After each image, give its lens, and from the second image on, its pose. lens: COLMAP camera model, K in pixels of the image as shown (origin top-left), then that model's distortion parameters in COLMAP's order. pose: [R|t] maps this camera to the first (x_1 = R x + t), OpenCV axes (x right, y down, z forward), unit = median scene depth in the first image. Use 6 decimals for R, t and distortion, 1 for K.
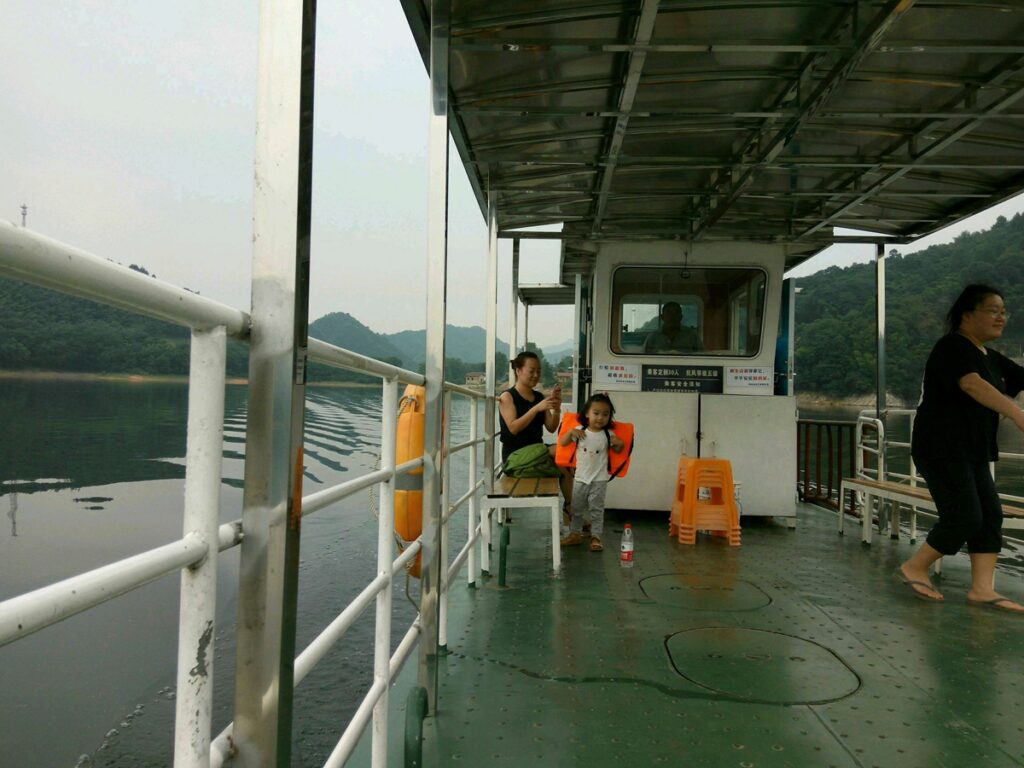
lens RADIAL K [[840.7, 0, 510.3], [0, 840.7, 366.4], [0, 0, 1]] dist [0.089942, -0.001238]
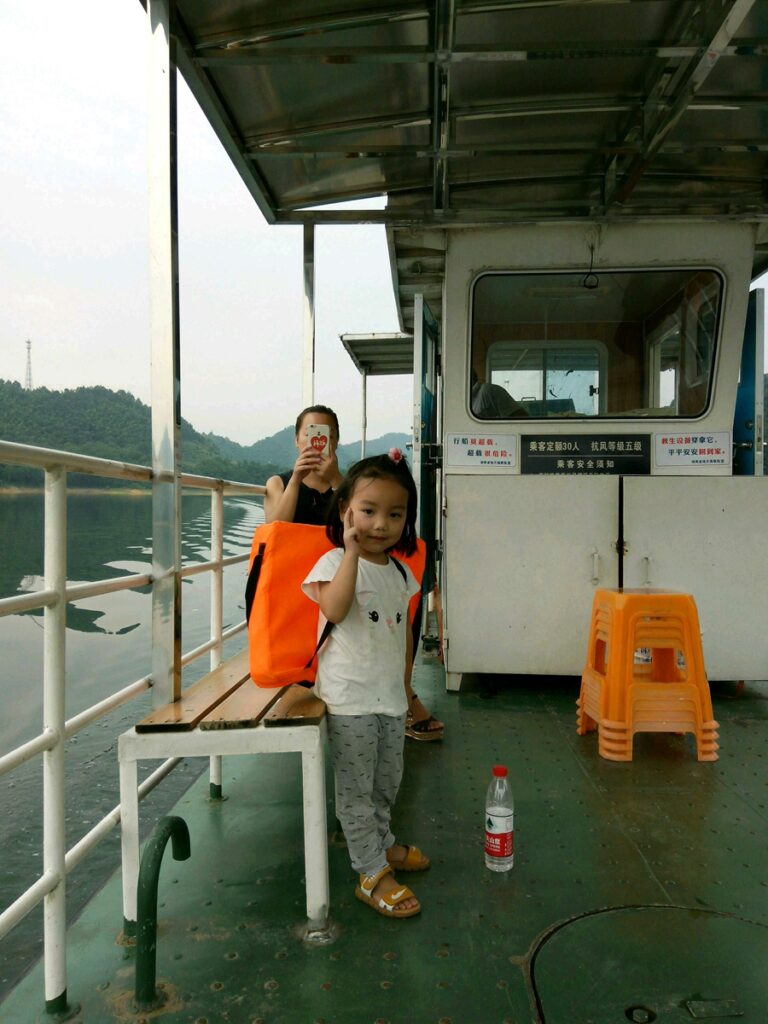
lens RADIAL K [[840.7, 0, 384.0], [0, 840.7, 512.0], [0, 0, 1]] dist [0.089942, -0.001238]
pose [[0.999732, -0.023059, -0.002119, 0.054128], [0.023135, 0.998519, 0.049236, 0.022244], [0.000981, -0.049272, 0.998785, 0.369027]]
